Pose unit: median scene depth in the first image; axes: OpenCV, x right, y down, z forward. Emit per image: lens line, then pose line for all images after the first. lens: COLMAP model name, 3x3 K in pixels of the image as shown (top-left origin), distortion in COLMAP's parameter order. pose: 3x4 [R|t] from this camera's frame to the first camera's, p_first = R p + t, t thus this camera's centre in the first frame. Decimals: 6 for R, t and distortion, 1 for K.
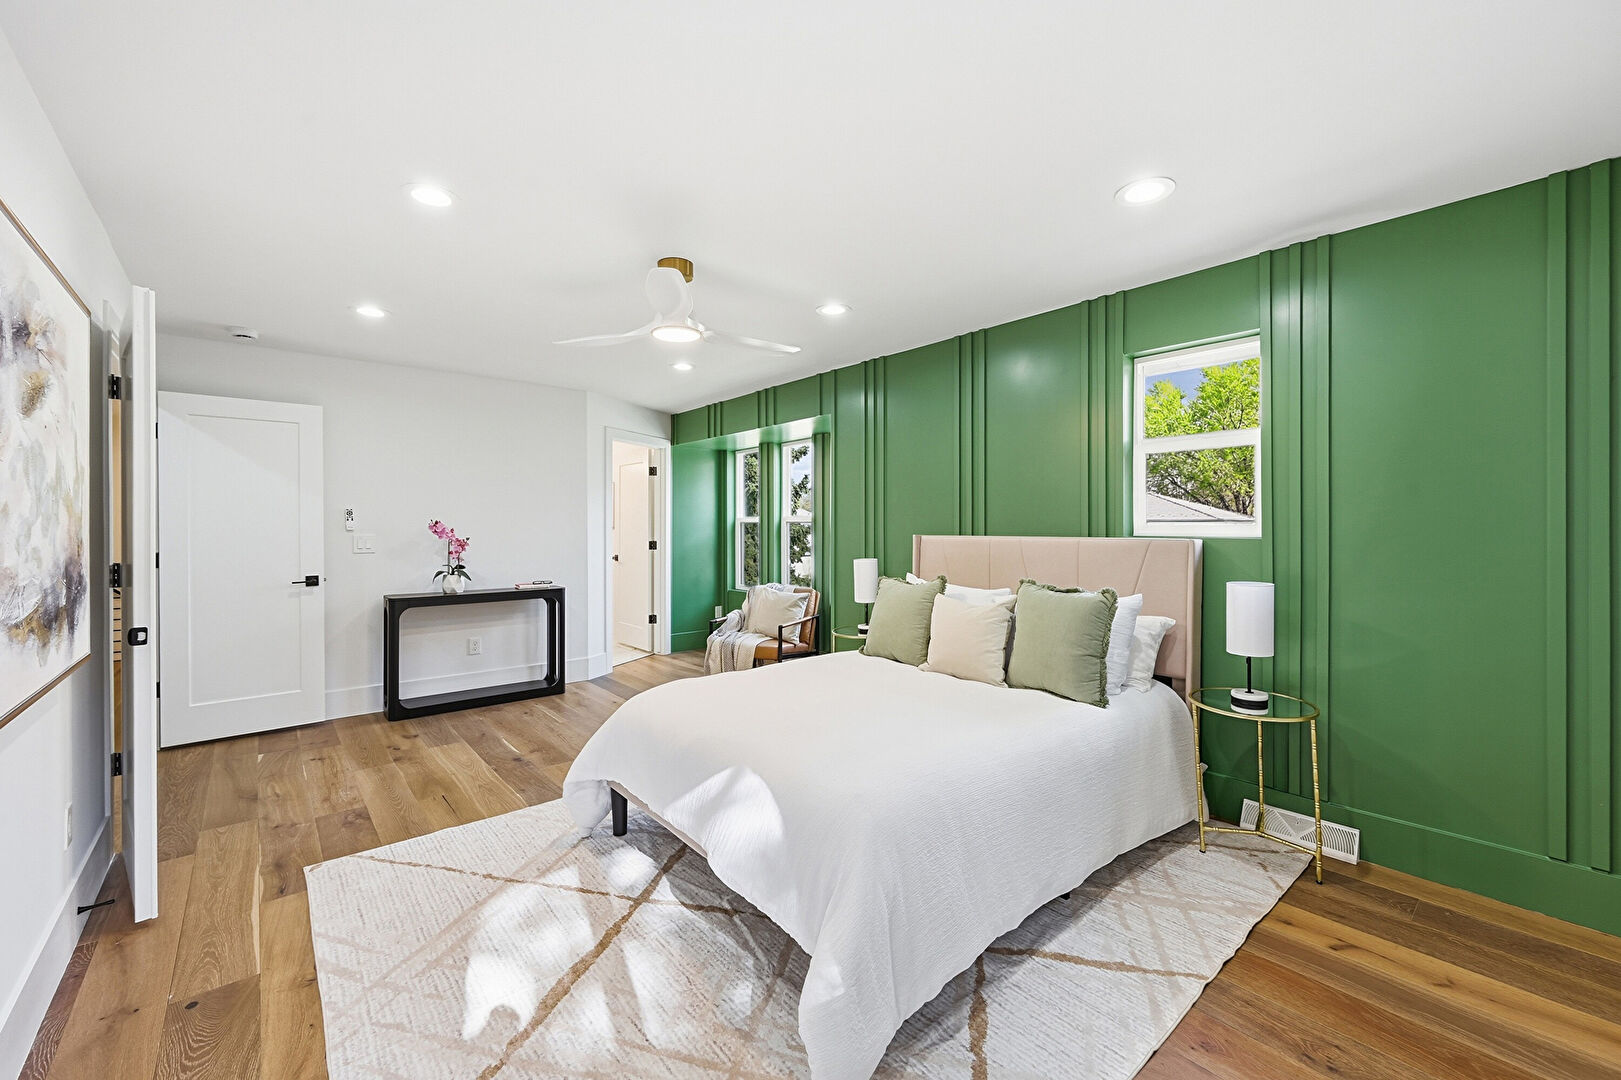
lens RADIAL K [[650.6, 0, 799.3], [0, 650.6, 532.2], [0, 0, 1]] dist [-0.004486, 0.000734]
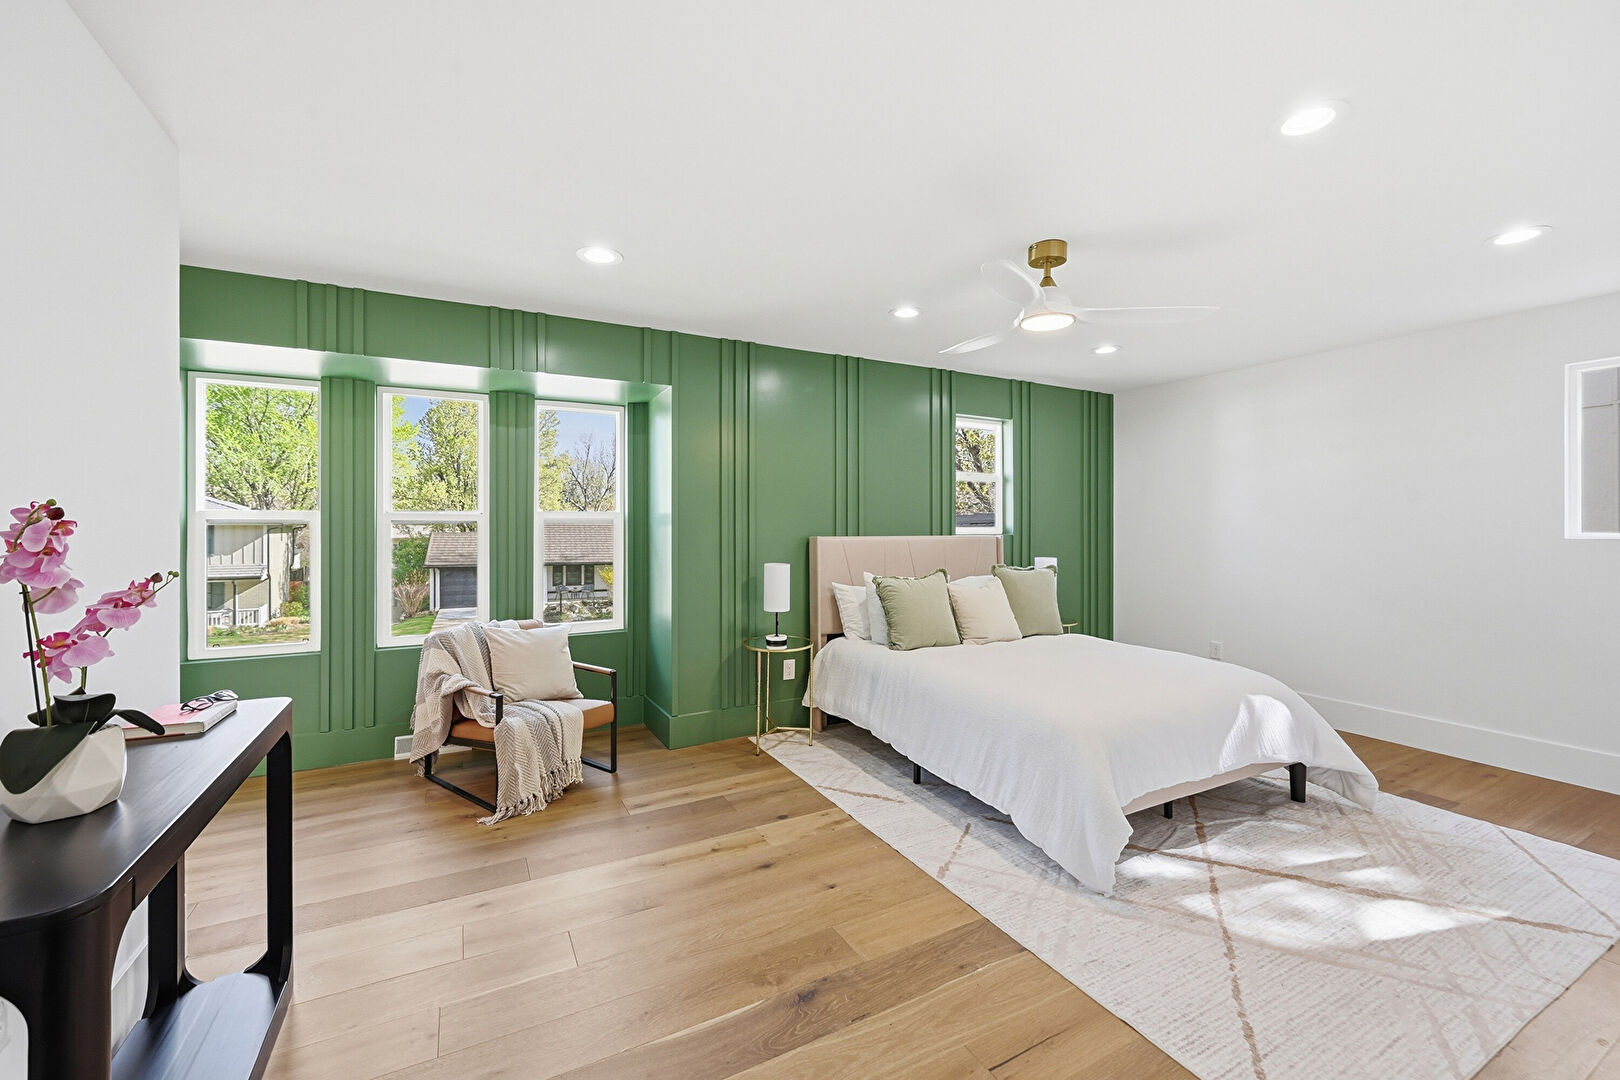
lens RADIAL K [[650.2, 0, 799.8], [0, 650.2, 514.2], [0, 0, 1]] dist [-0.004486, 0.000734]
pose [[0.225814, -0.007063, 0.974145, -1.420695], [0.007592, 0.999956, 0.005490, -0.054449], [-0.974141, 0.006156, 0.225858, 1.349472]]
